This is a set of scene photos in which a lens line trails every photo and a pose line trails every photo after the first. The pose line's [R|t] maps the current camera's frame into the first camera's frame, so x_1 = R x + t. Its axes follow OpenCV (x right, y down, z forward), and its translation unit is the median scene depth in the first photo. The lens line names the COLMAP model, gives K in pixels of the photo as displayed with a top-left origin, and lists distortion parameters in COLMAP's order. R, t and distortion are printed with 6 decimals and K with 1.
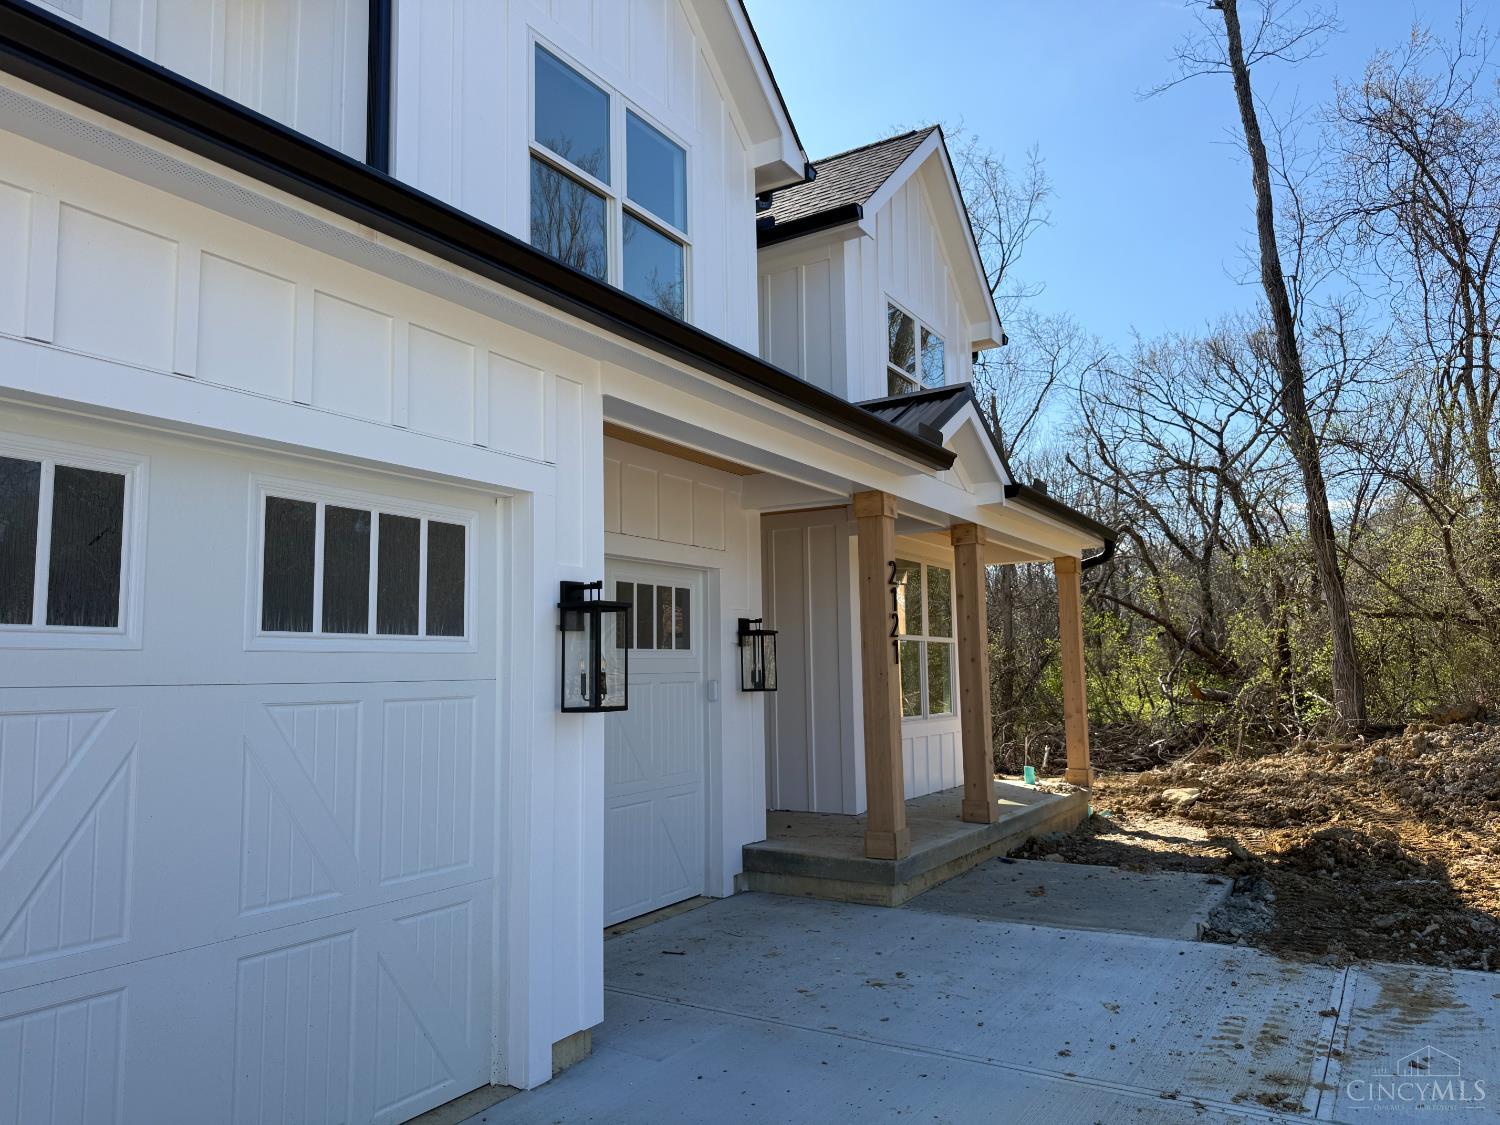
lens RADIAL K [[1060.5, 0, 750.0], [0, 1060.5, 562.5], [0, 0, 1]] dist [0.084131, -0.108146]
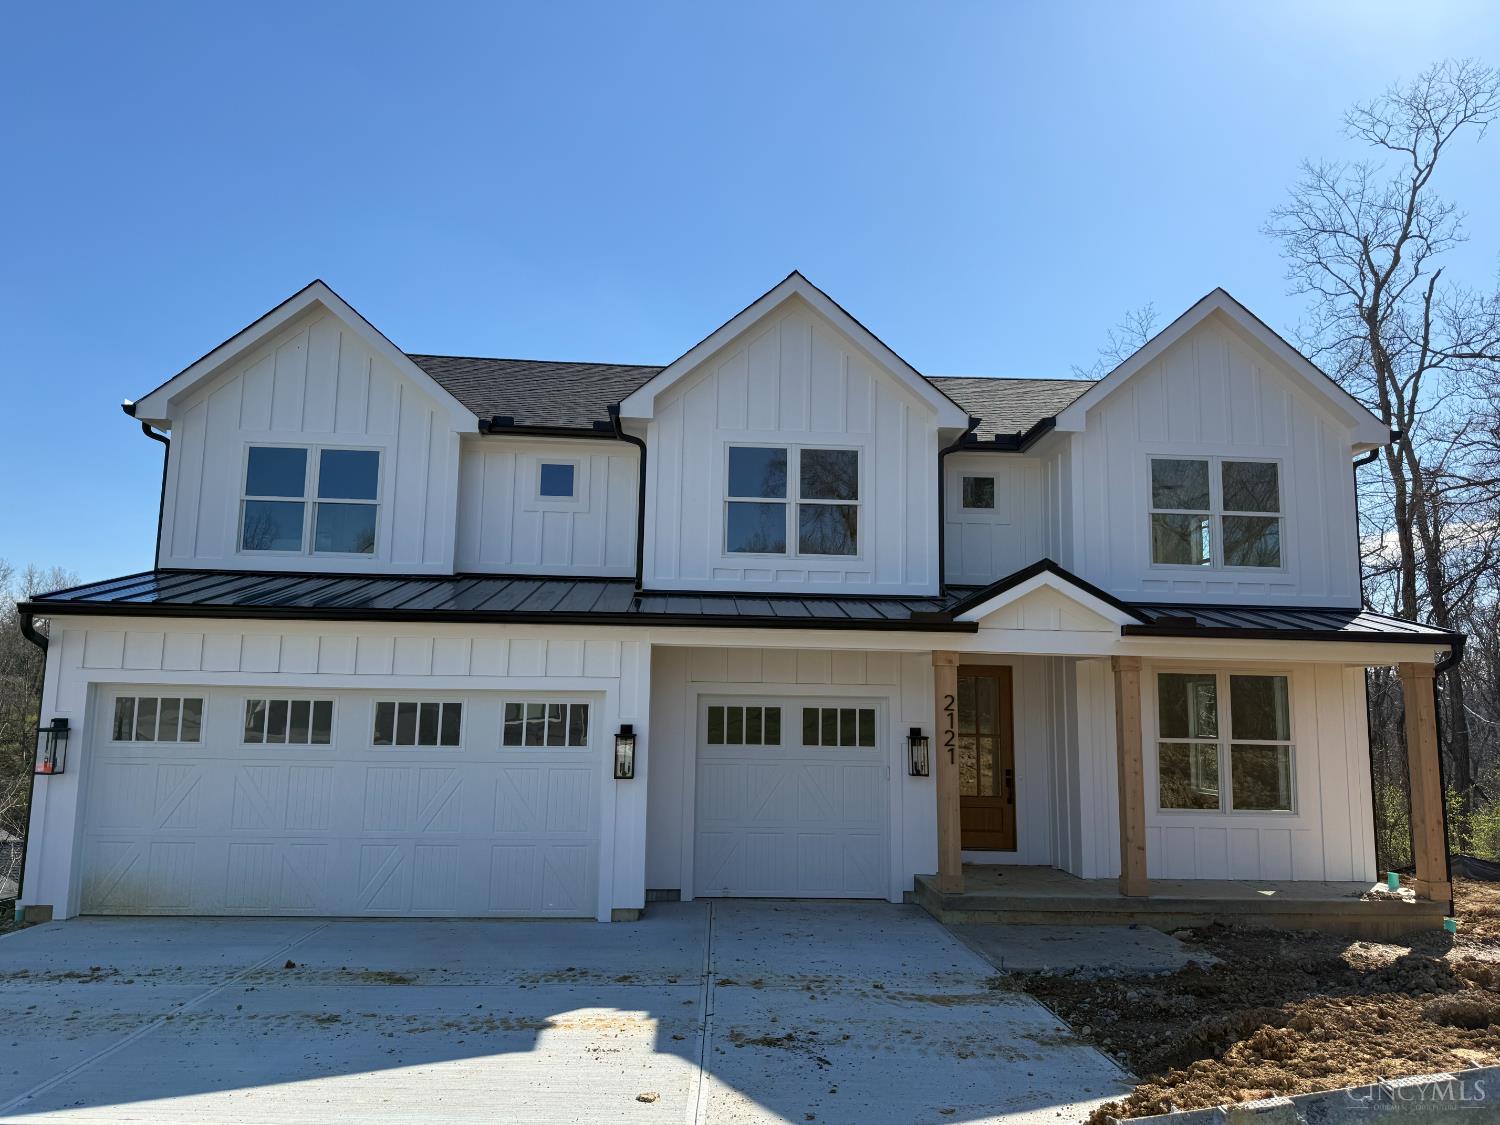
lens RADIAL K [[1060.5, 0, 750.0], [0, 1060.5, 562.5], [0, 0, 1]] dist [0.084131, -0.108146]
pose [[0.559407, -0.094589, -0.823478, 1.242826], [0.061637, 0.995464, -0.072473, -0.098502], [0.826598, -0.010214, 0.562700, -0.092166]]
